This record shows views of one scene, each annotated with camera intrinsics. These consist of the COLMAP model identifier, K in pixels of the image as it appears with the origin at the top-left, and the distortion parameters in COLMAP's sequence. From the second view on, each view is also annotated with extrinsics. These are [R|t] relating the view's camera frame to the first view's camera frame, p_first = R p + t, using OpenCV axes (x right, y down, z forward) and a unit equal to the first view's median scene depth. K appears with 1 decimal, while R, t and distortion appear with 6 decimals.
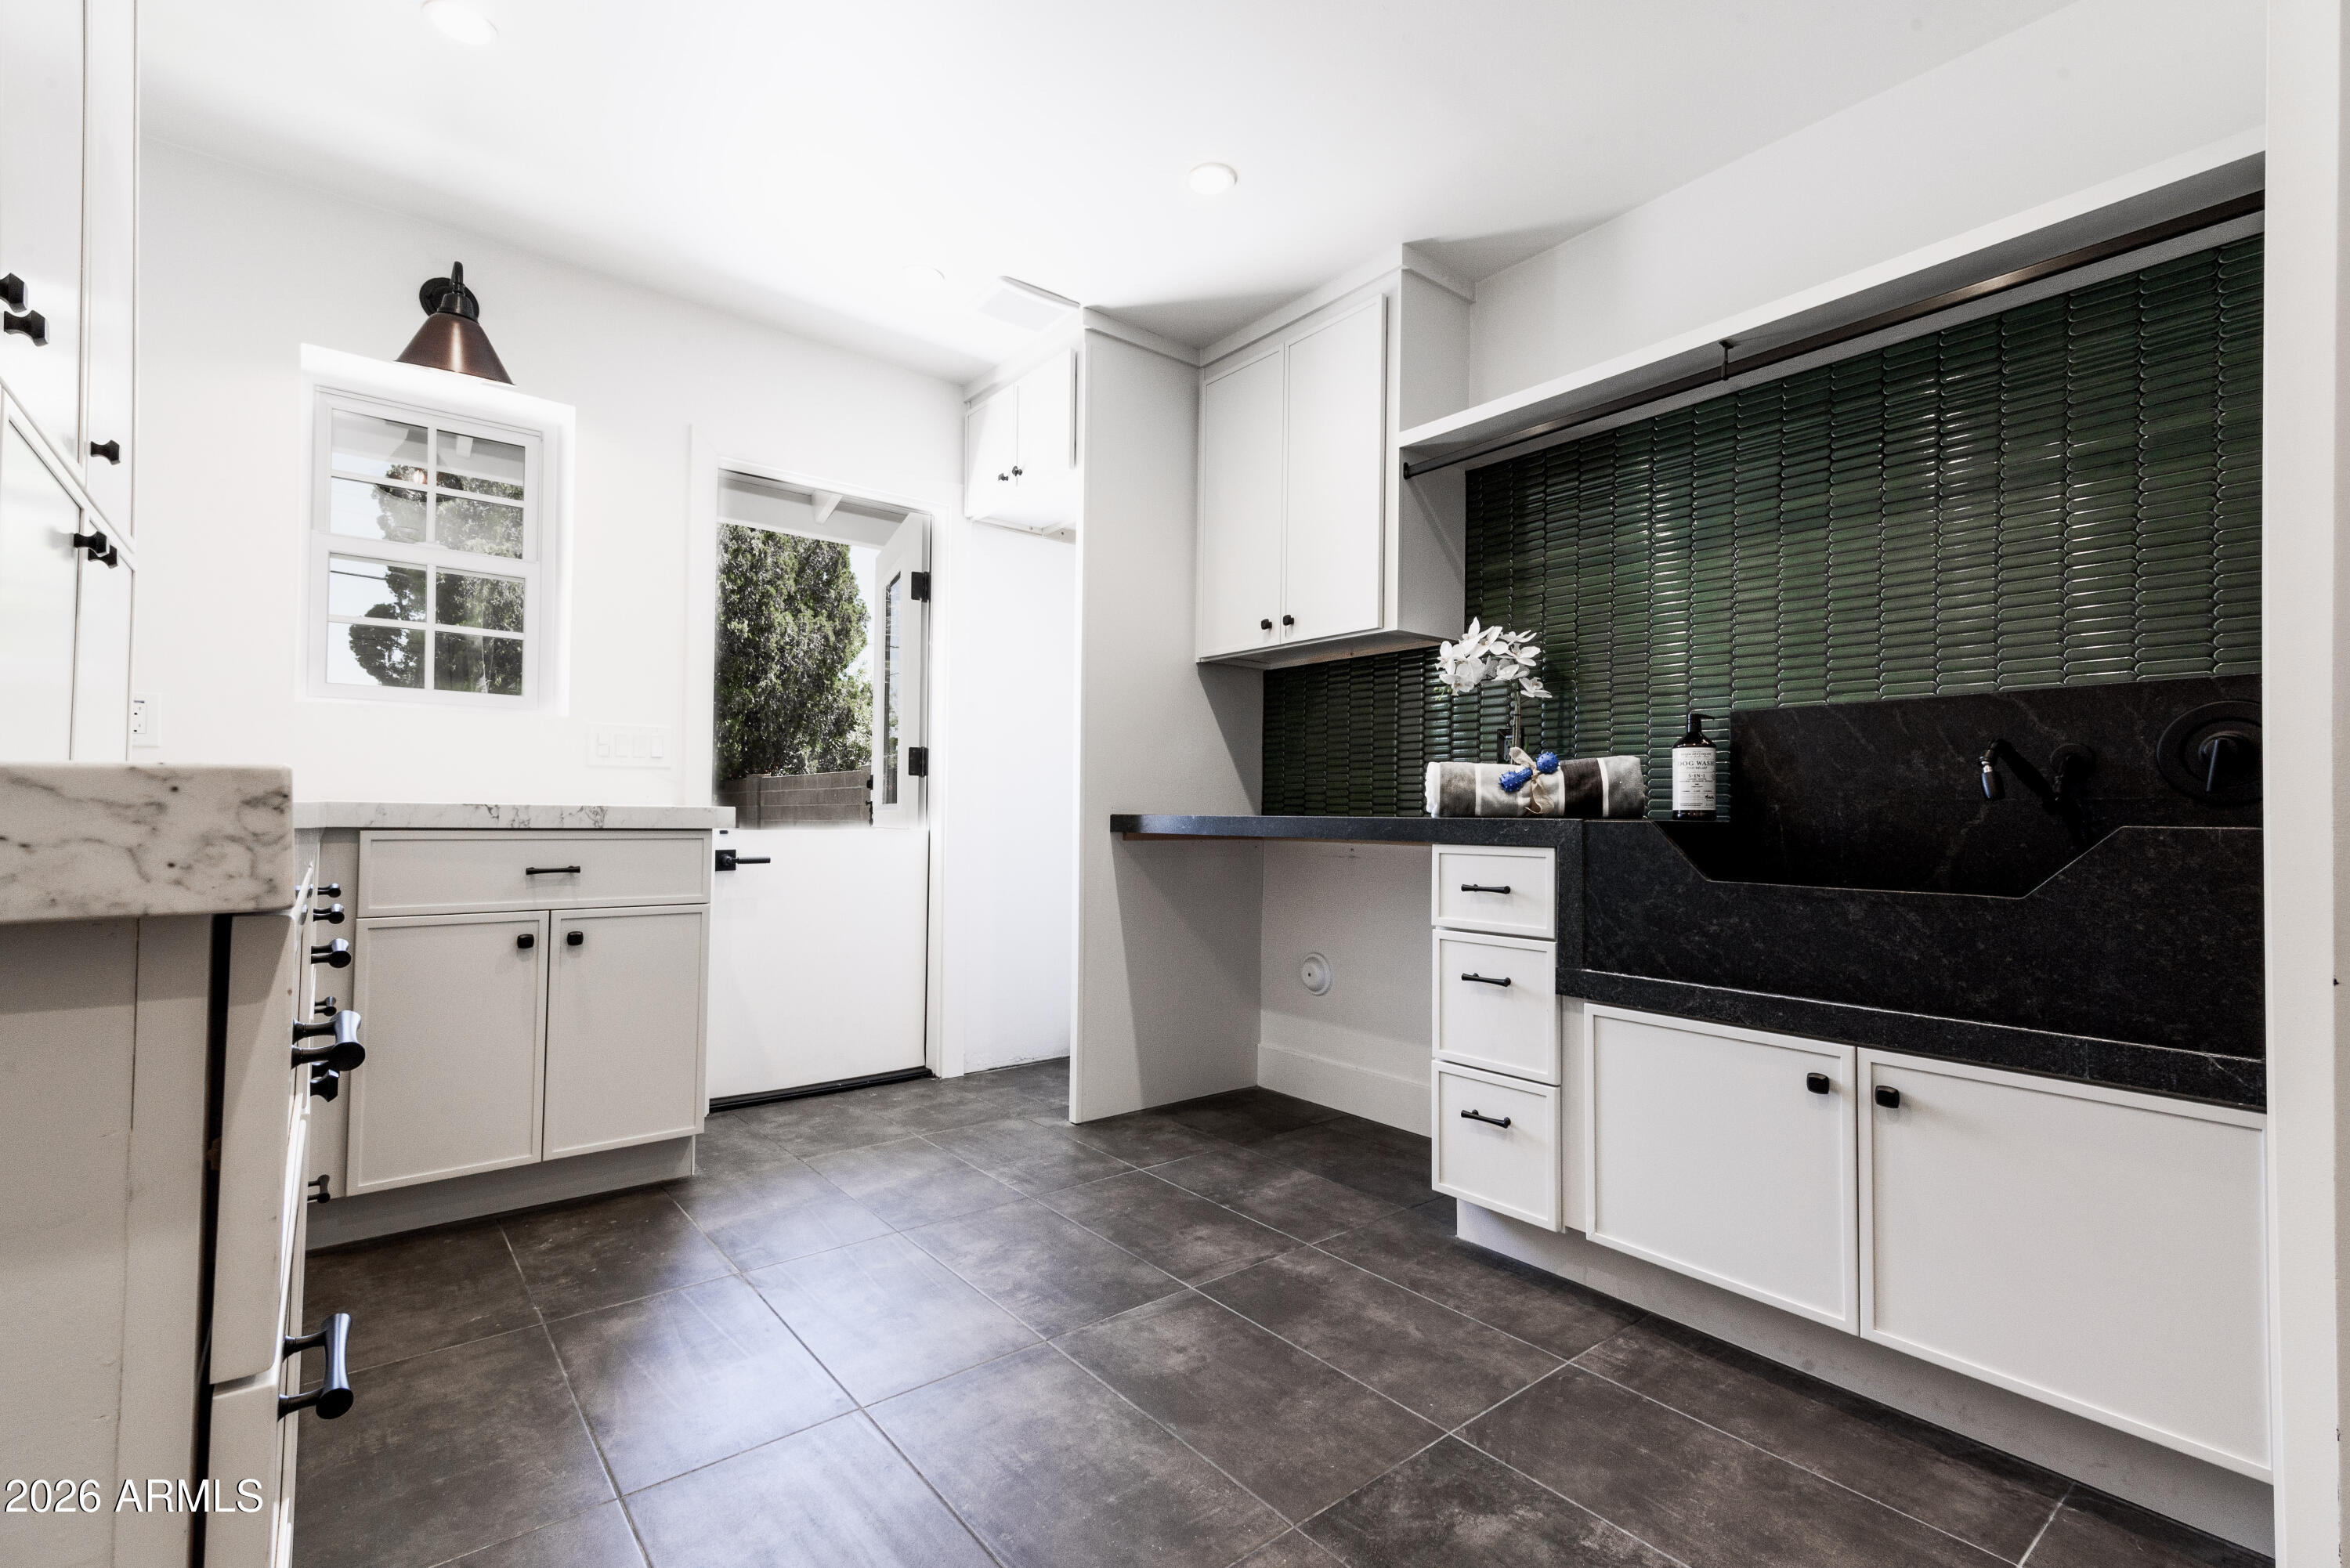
lens RADIAL K [[1057.4, 0, 1179.2], [0, 1057.4, 787.5], [0, 0, 1]] dist [0.012384, -0.000221]
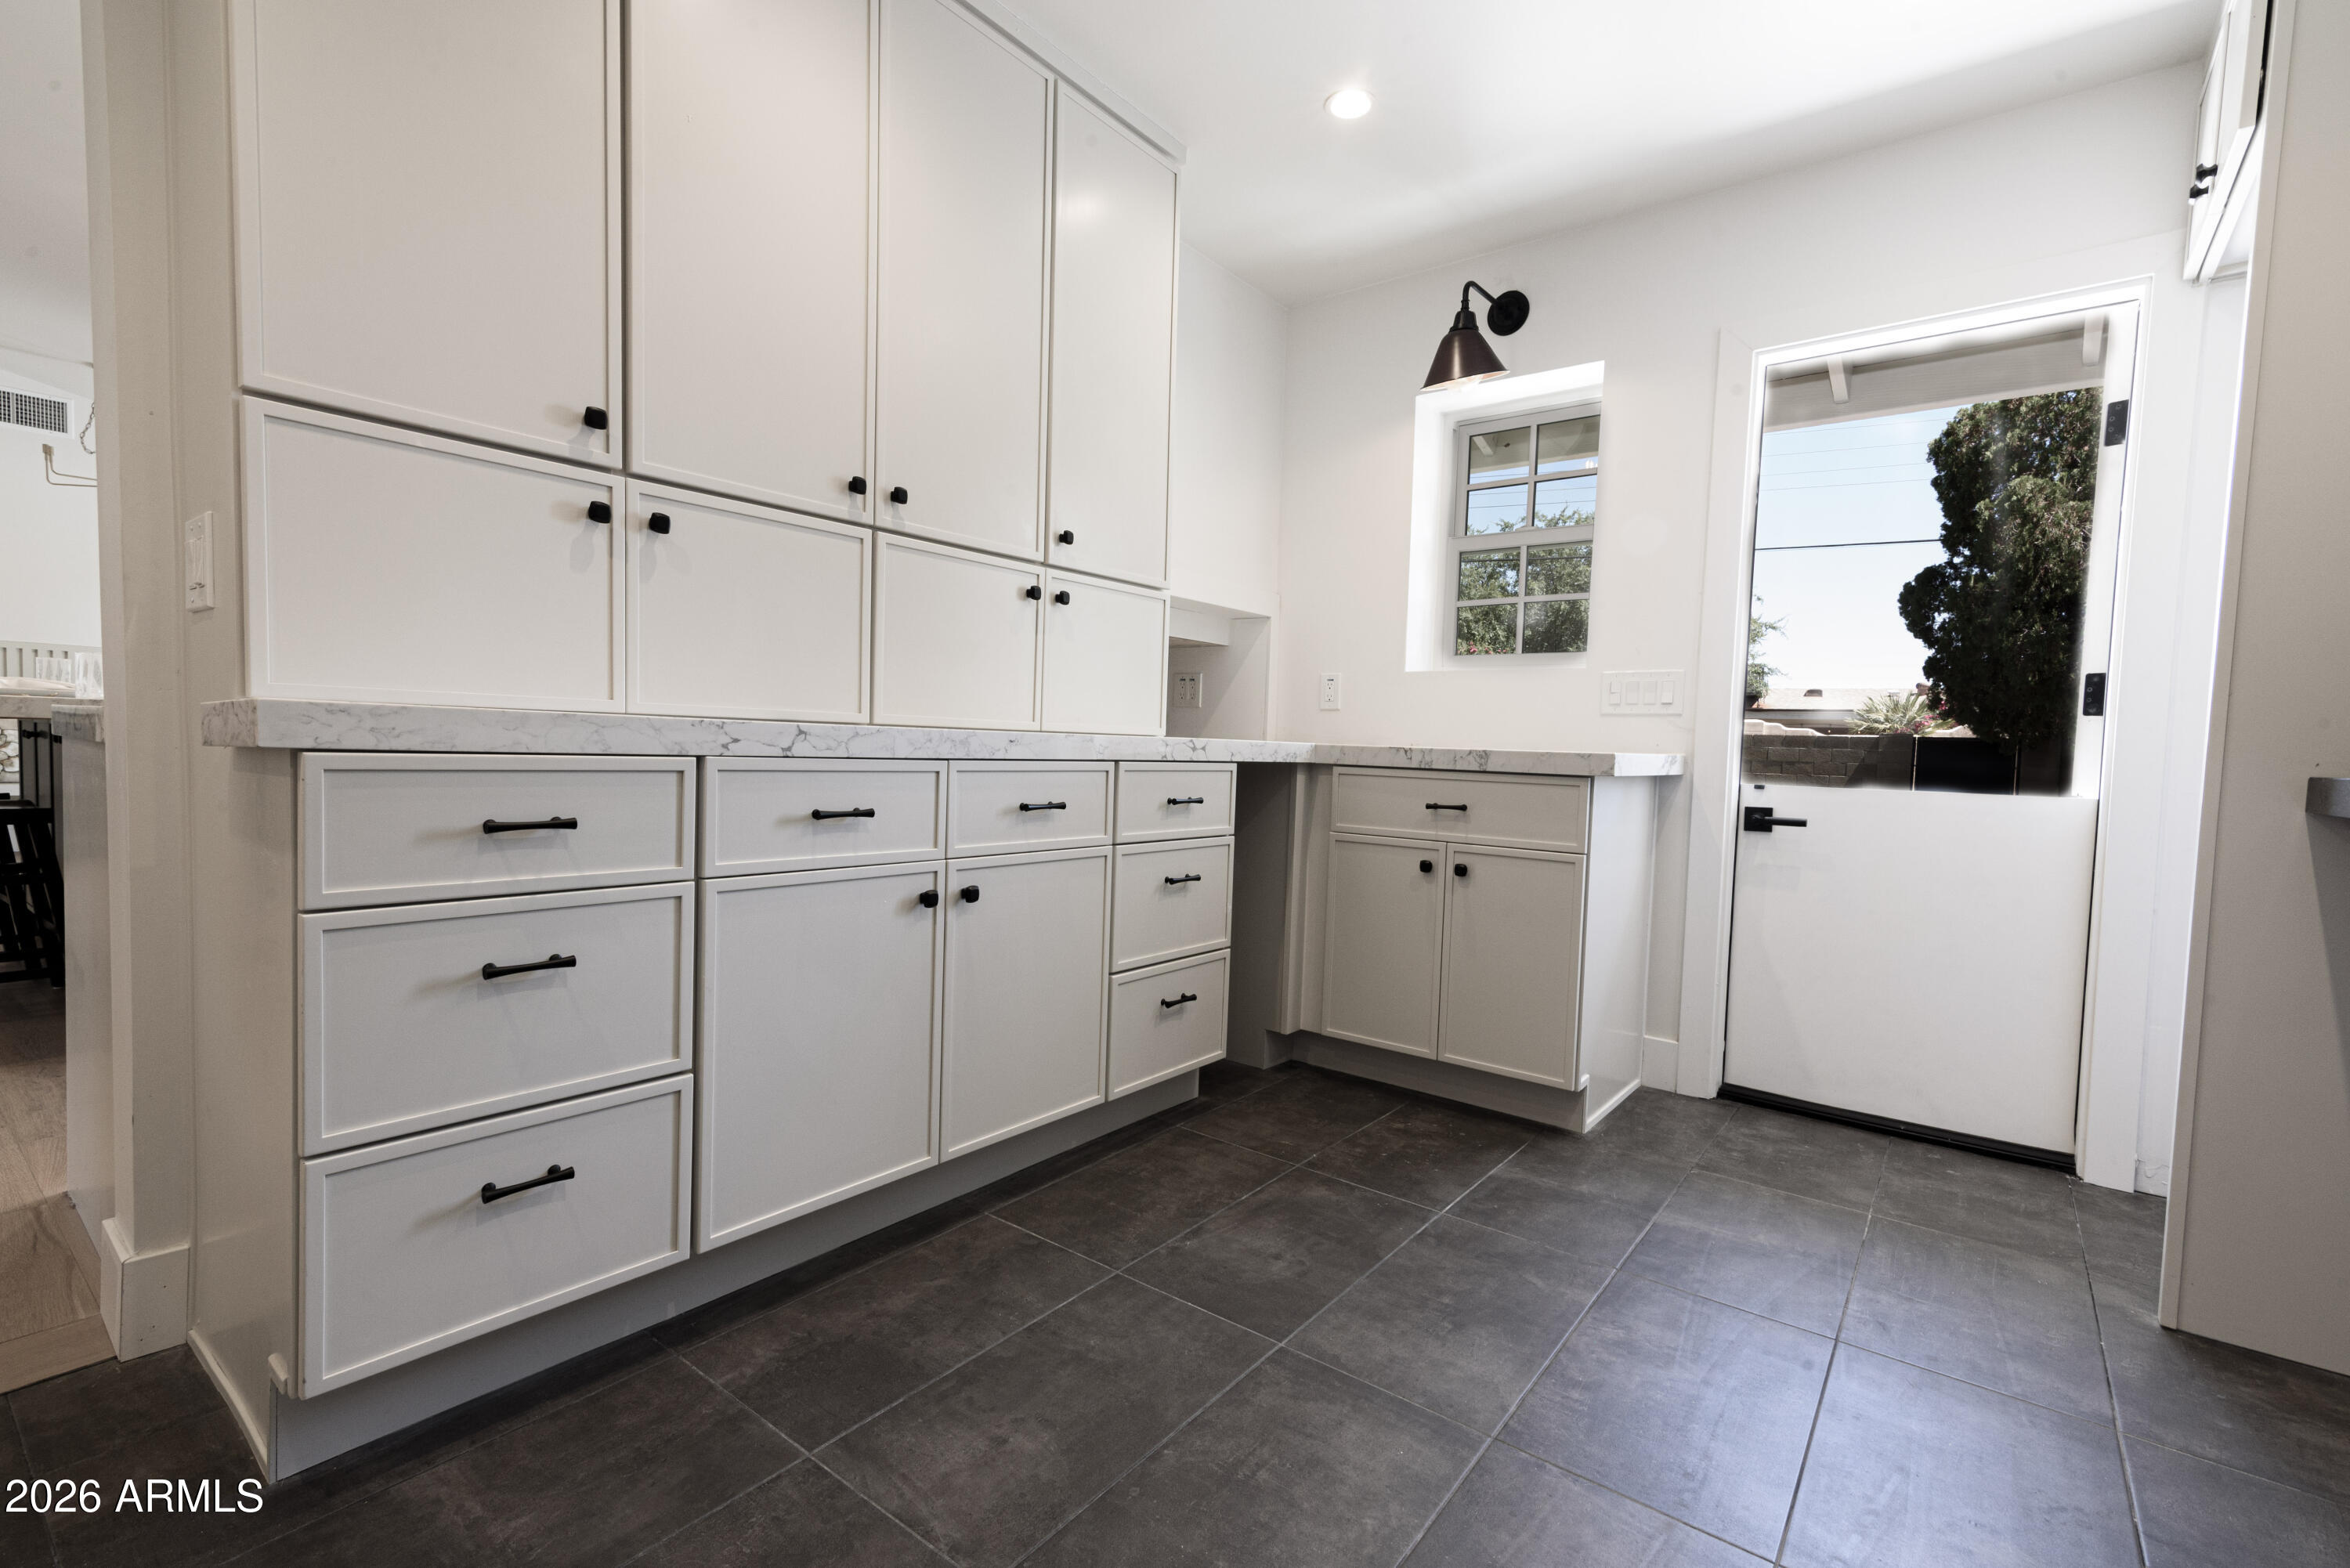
lens RADIAL K [[1057.4, 0, 1172.8], [0, 1057.4, 778.7], [0, 0, 1]] dist [0.012384, -0.000221]
pose [[0.212942, 0.028149, -0.976659, 0.349256], [-0.005164, 0.999603, 0.027684, 0.014715], [0.977051, -0.000852, 0.213003, 0.376813]]
